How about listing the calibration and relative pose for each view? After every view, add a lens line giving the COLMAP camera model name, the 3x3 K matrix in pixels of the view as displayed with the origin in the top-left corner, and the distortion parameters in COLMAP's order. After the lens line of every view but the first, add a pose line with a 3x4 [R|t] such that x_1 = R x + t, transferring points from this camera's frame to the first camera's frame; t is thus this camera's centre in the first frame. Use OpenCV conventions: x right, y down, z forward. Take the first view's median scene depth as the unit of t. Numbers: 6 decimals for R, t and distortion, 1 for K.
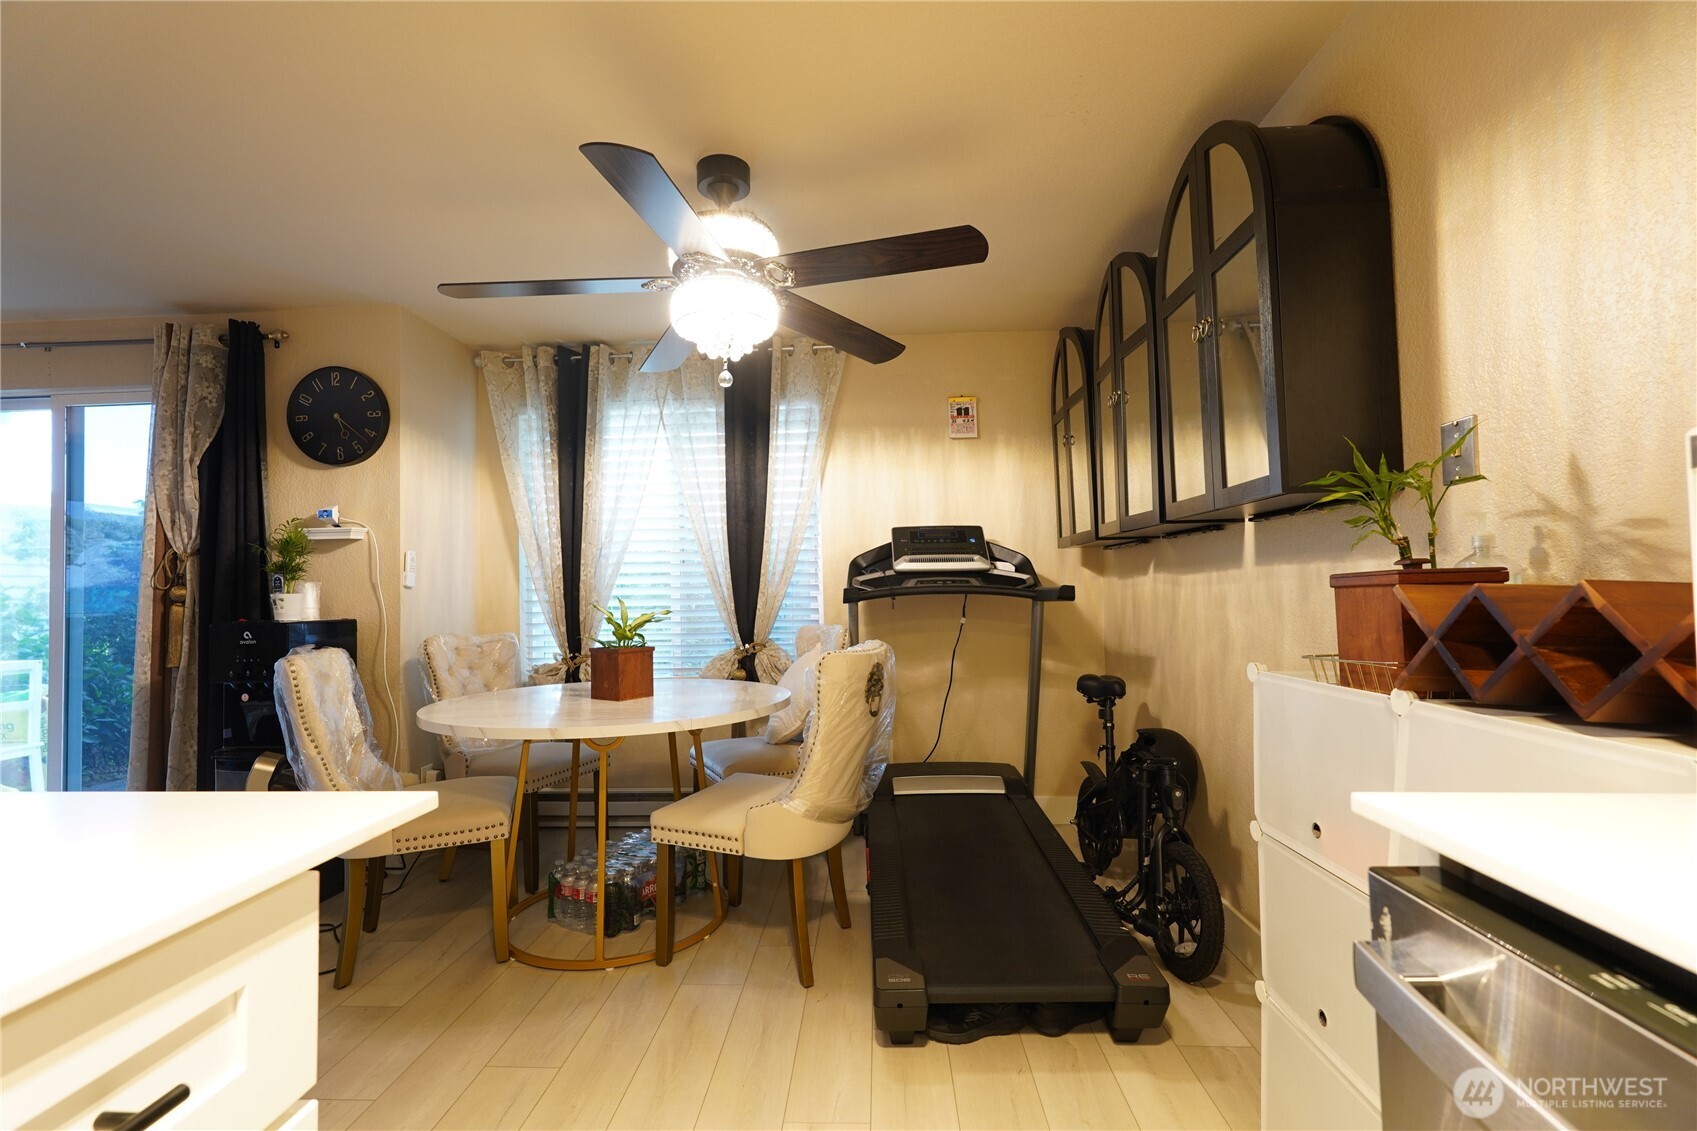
lens RADIAL K [[729.9, 0, 848.5], [0, 729.9, 565.5], [0, 0, 1]] dist [-0.000314, 0.000256]
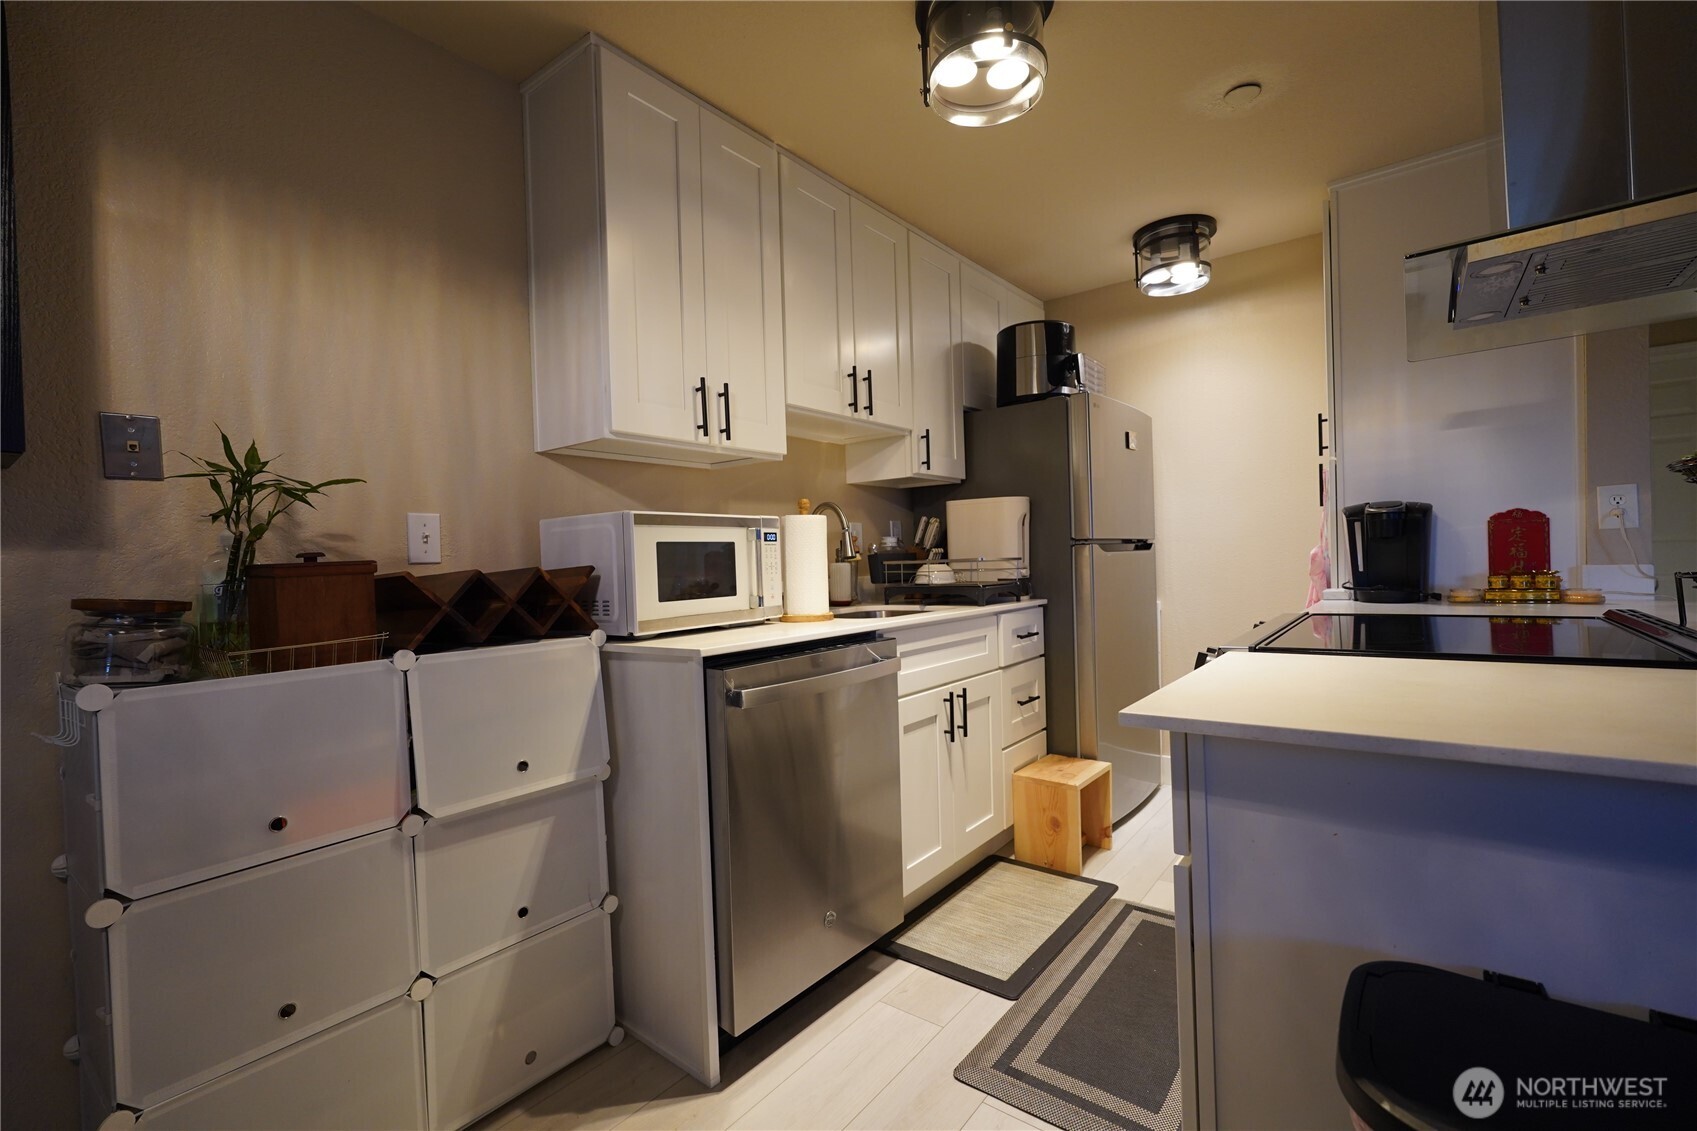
lens RADIAL K [[729.9, 0, 848.5], [0, 729.9, 565.5], [0, 0, 1]] dist [-0.000314, 0.000256]
pose [[-0.805328, 0.043023, 0.591267, -0.536896], [0.026600, 0.998981, -0.036460, 0.067939], [-0.592233, -0.013634, -0.805651, 1.266574]]
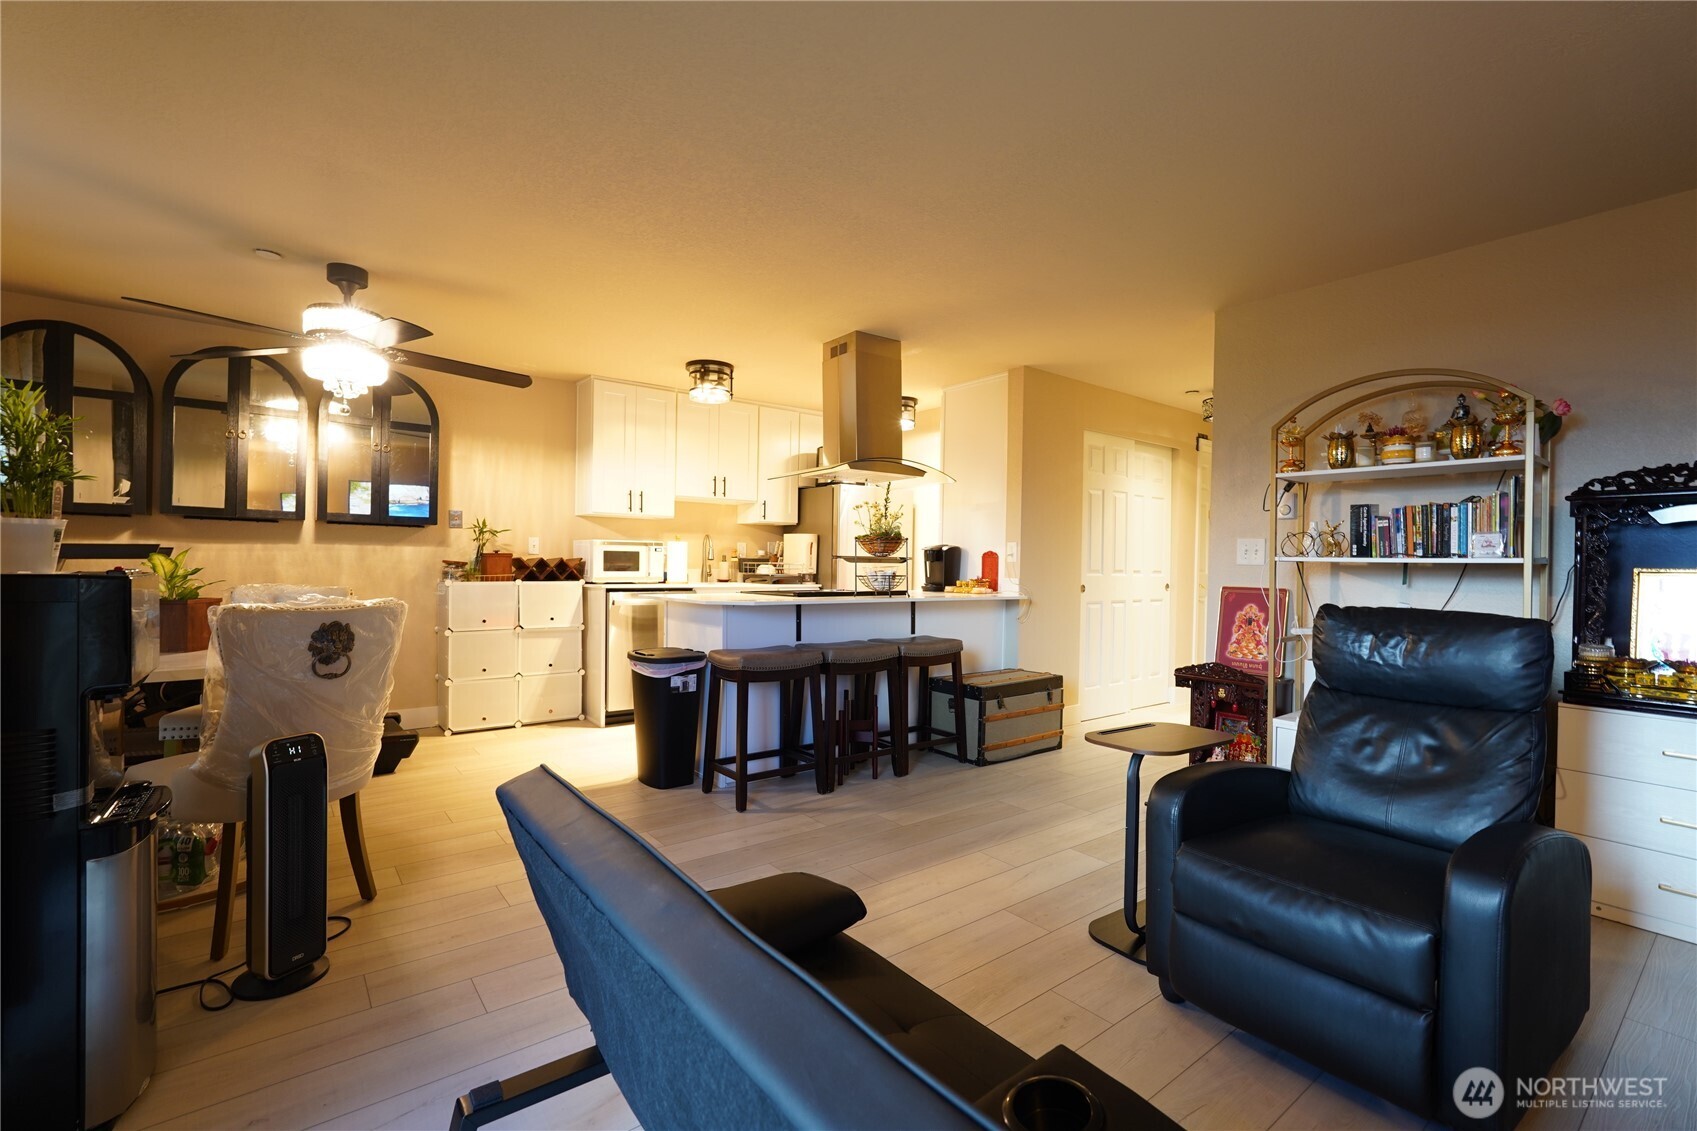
lens RADIAL K [[729.9, 0, 848.5], [0, 729.9, 565.5], [0, 0, 1]] dist [-0.000314, 0.000256]
pose [[-0.642248, 0.010243, 0.766429, -3.201388], [-0.030331, 0.998788, -0.038765, 0.154429], [-0.765897, -0.048143, -0.641159, 1.866139]]
